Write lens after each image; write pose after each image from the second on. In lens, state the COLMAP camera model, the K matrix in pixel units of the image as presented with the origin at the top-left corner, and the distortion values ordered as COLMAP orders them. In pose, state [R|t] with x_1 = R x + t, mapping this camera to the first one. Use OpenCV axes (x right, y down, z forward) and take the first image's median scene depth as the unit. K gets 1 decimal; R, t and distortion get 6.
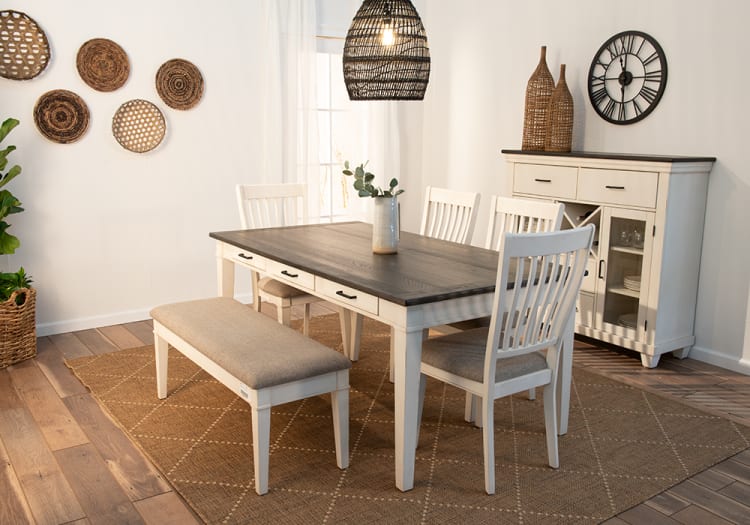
lens RADIAL K [[708.9, 0, 375.0], [0, 708.9, 262.5], [0, 0, 1]] dist [-0.006823, 0.001557]
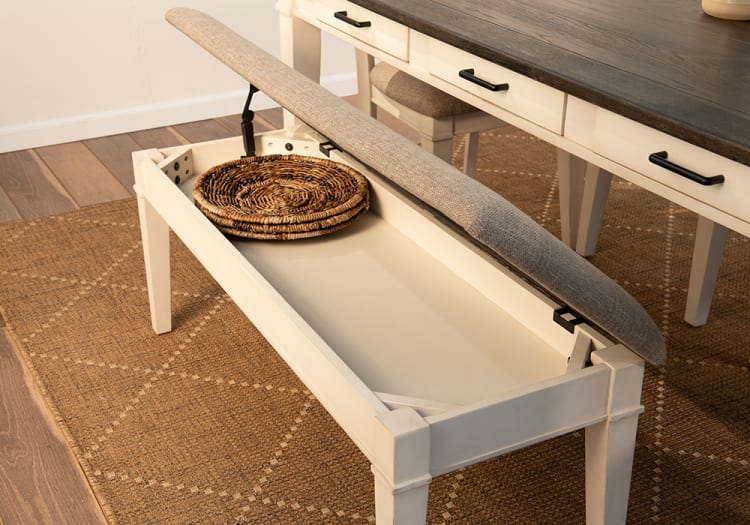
lens RADIAL K [[1023.4, 0, 362.2], [0, 1023.4, 247.5], [0, 0, 1]] dist [0.100148, 0.005015]
pose [[0.993116, 0.040743, -0.109824, -0.115254], [-0.011668, 0.967306, 0.253342, -0.033207], [0.116555, -0.250316, 0.961123, 0.432489]]
